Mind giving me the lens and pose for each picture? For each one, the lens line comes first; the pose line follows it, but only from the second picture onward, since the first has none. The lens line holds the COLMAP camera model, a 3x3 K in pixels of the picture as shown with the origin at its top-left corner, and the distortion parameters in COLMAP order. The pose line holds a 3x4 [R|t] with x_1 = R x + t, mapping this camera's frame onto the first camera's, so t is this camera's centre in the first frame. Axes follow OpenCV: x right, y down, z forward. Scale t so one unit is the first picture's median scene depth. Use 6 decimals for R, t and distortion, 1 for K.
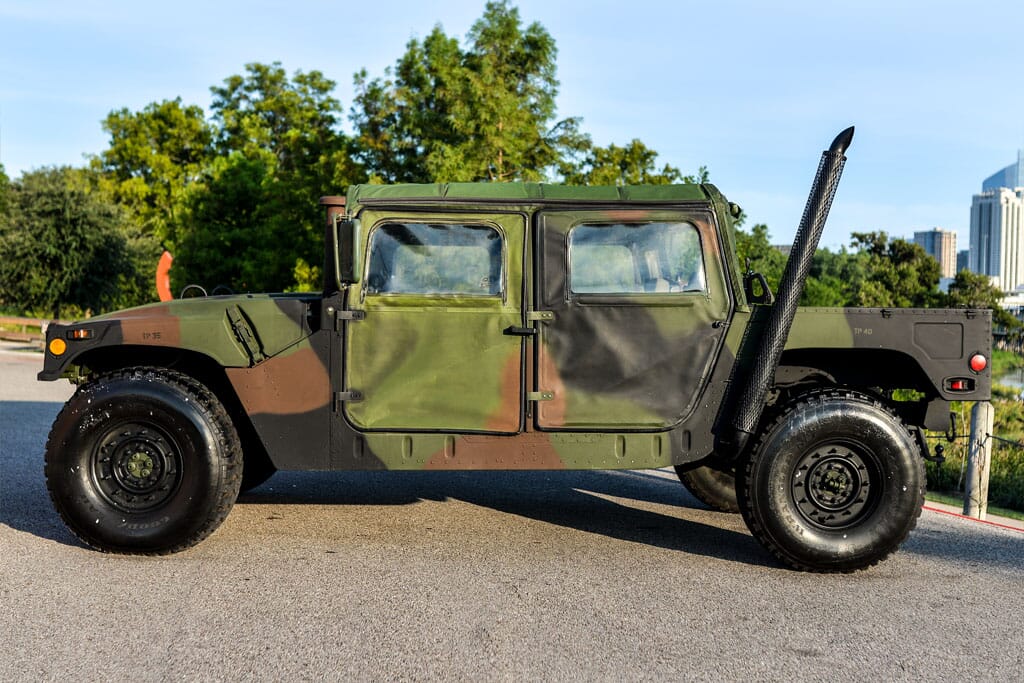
lens RADIAL K [[1049.3, 0, 512.0], [0, 1049.3, 341.5], [0, 0, 1]] dist [-0.013689, -0.000662]
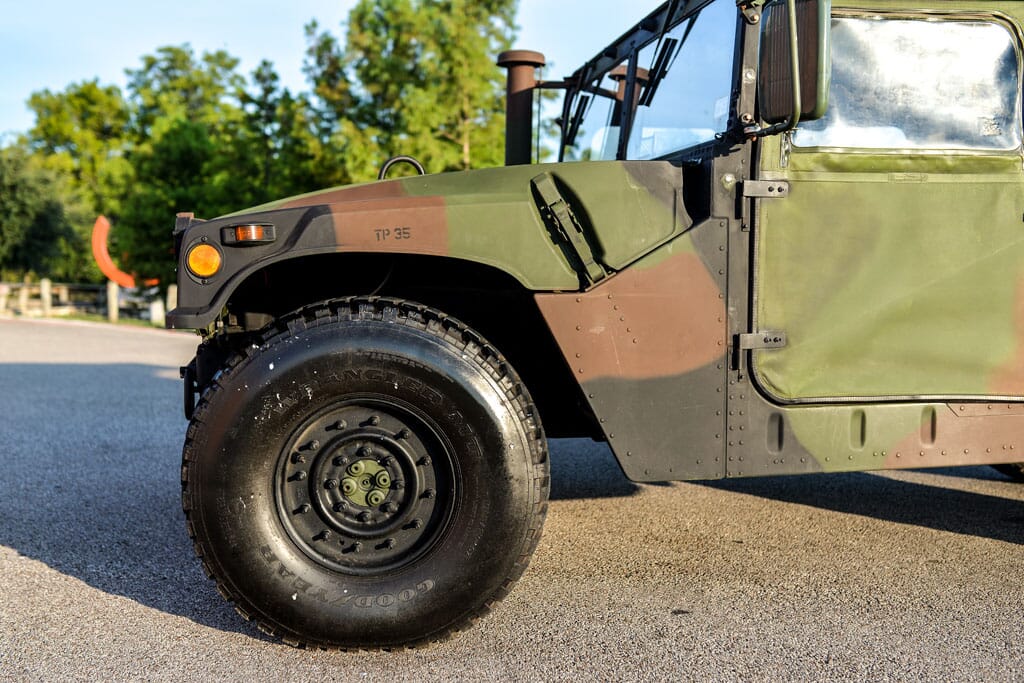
lens RADIAL K [[962.1, 0, 512.0], [0, 962.1, 341.5], [0, 0, 1]] dist [-0.021994, -0.014332]
pose [[0.996267, -0.029275, 0.081209, -0.316685], [0.025102, 0.998334, 0.051949, 0.023219], [-0.082595, -0.049716, 0.995342, 0.510784]]
